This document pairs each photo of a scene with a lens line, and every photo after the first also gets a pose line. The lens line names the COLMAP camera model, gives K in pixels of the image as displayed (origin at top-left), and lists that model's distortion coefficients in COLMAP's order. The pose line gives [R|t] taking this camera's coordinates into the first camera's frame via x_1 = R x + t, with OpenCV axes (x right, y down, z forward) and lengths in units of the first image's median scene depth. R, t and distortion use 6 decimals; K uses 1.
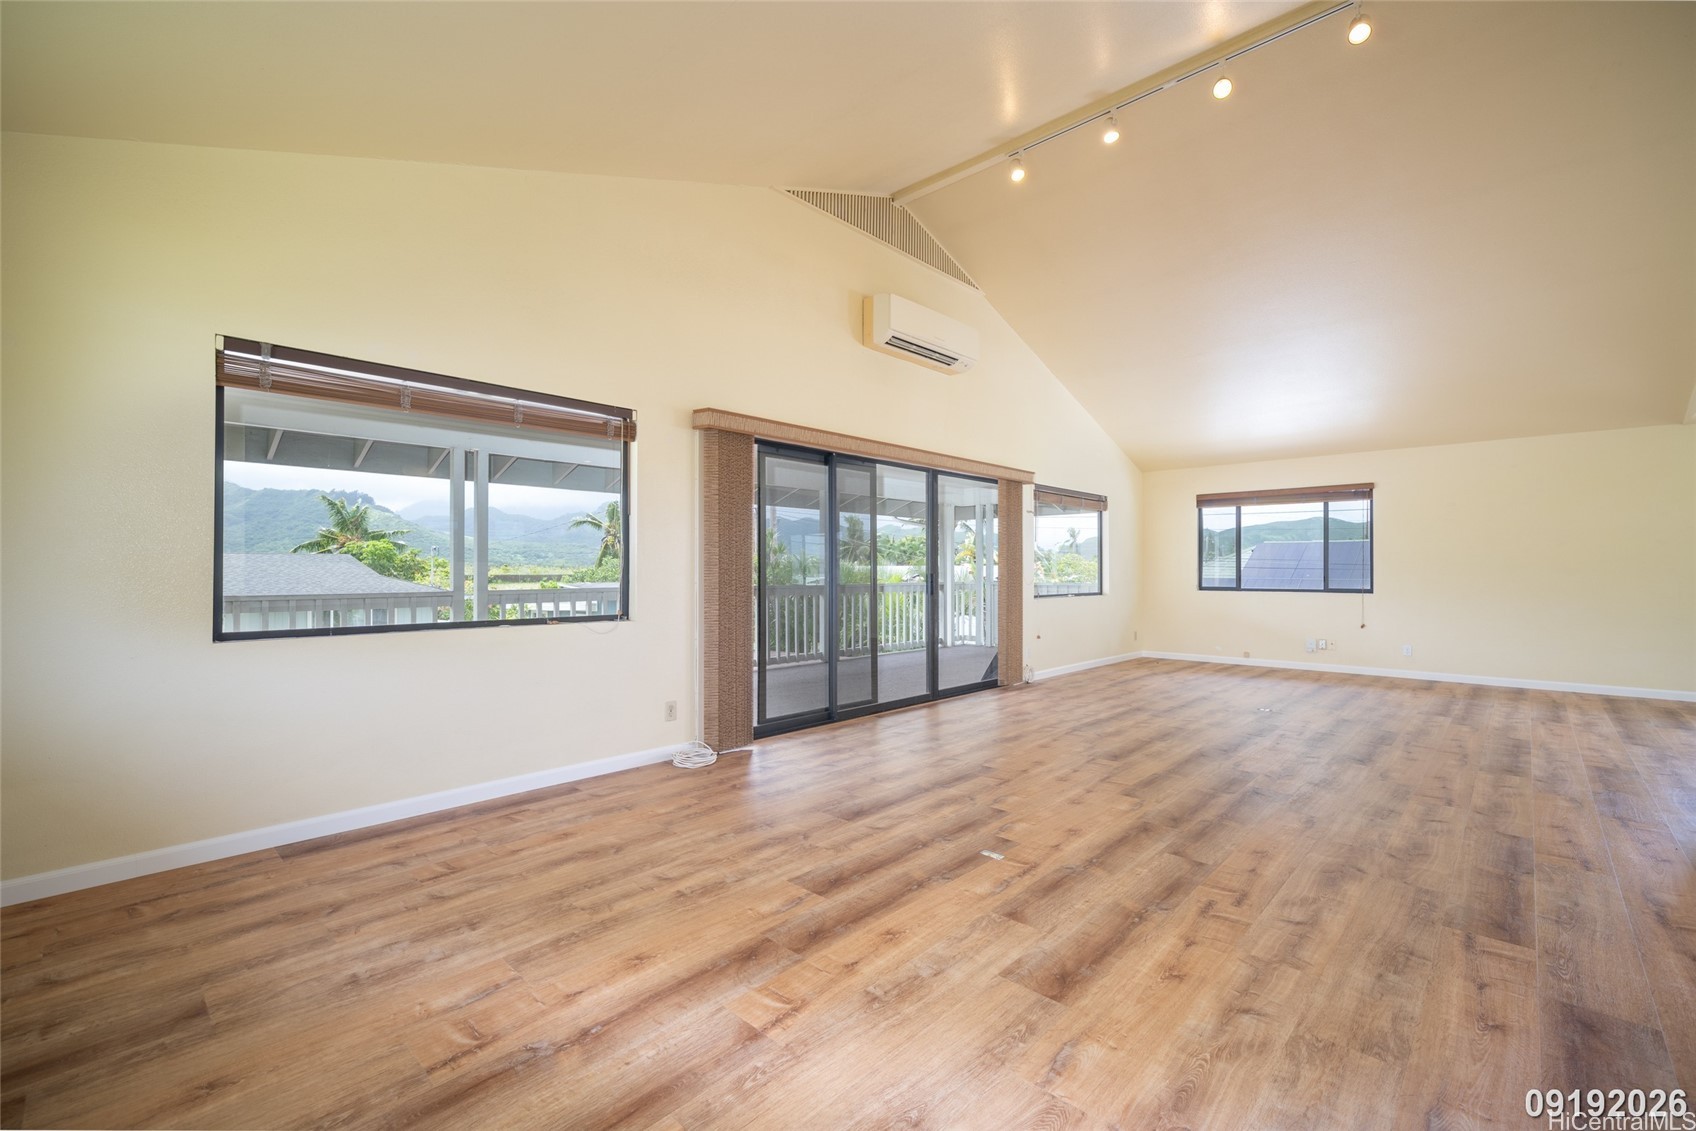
lens RADIAL K [[716.6, 0, 852.4], [0, 716.6, 568.3], [0, 0, 1]] dist [-0.000972, -0.000080]
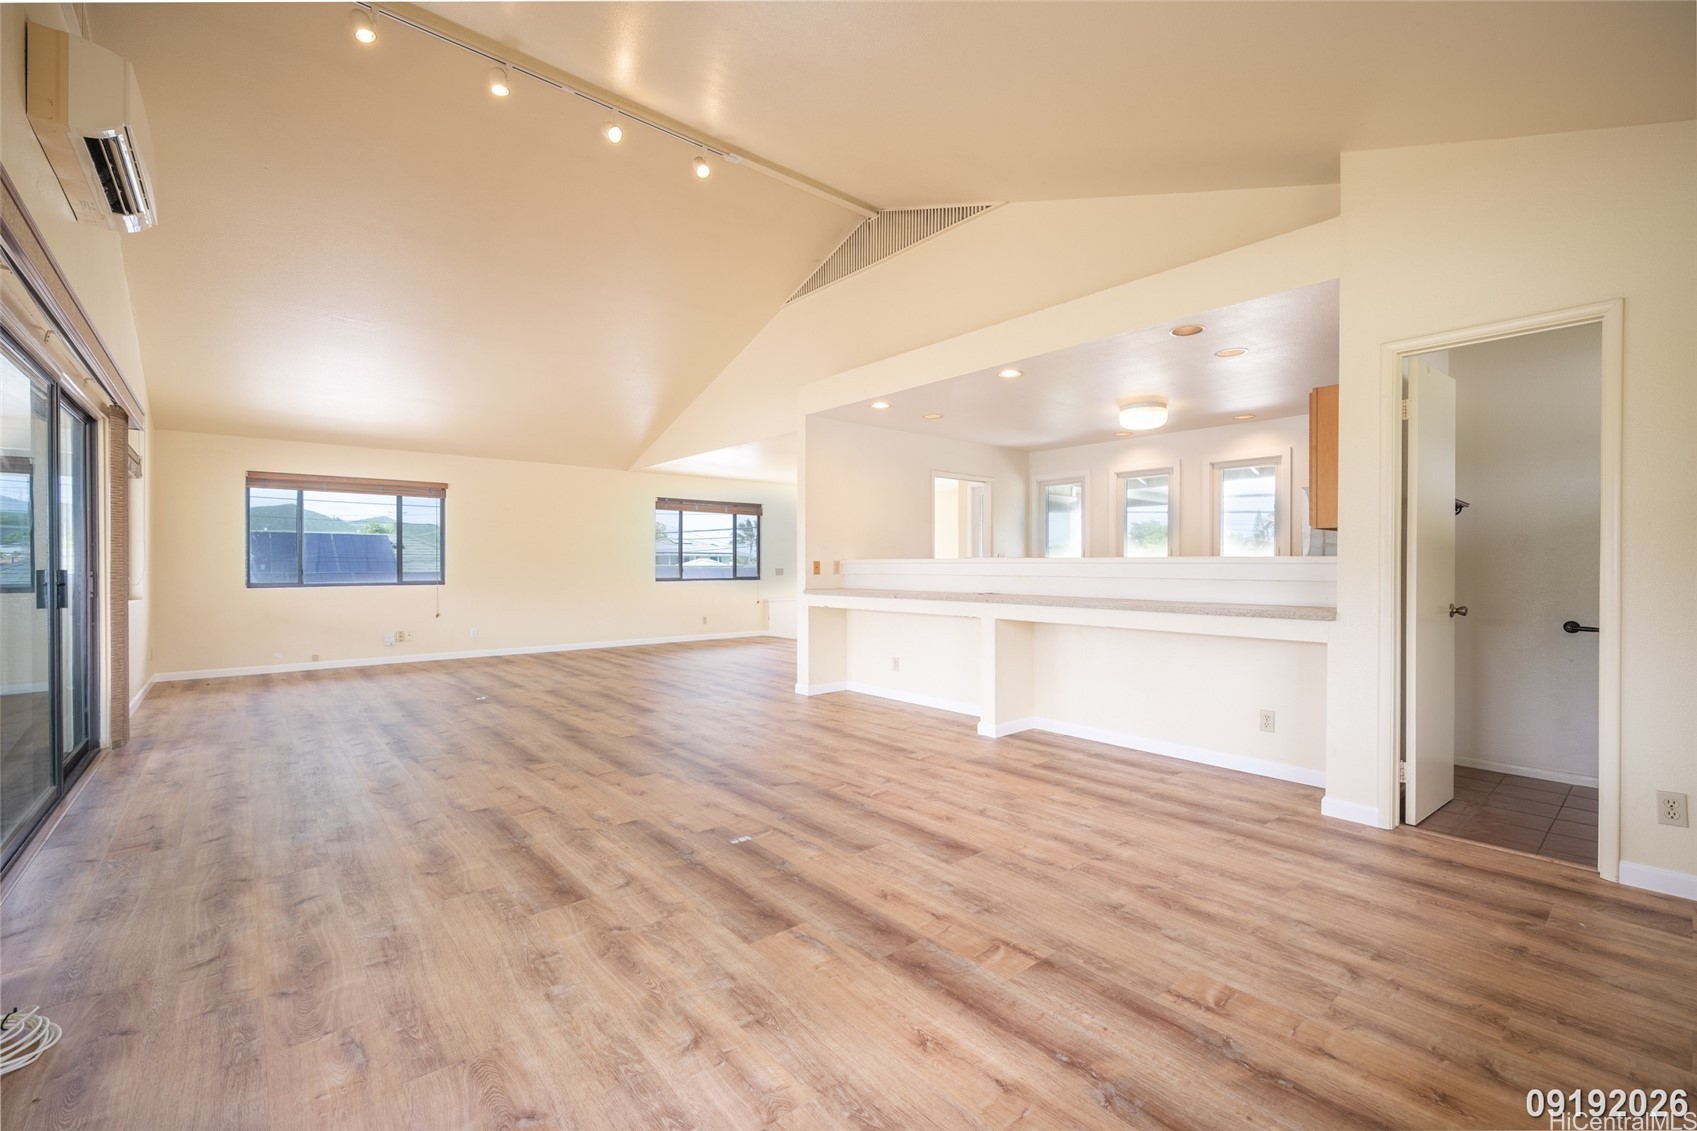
lens RADIAL K [[717.1, 0, 852.9], [0, 717.1, 568.3], [0, 0, 1]] dist [-0.000972, -0.000080]
pose [[0.115680, -0.006811, 0.993263, -0.803946], [-0.003681, 0.999967, 0.007285, -0.000119], [-0.993280, -0.004499, 0.115651, 0.713373]]
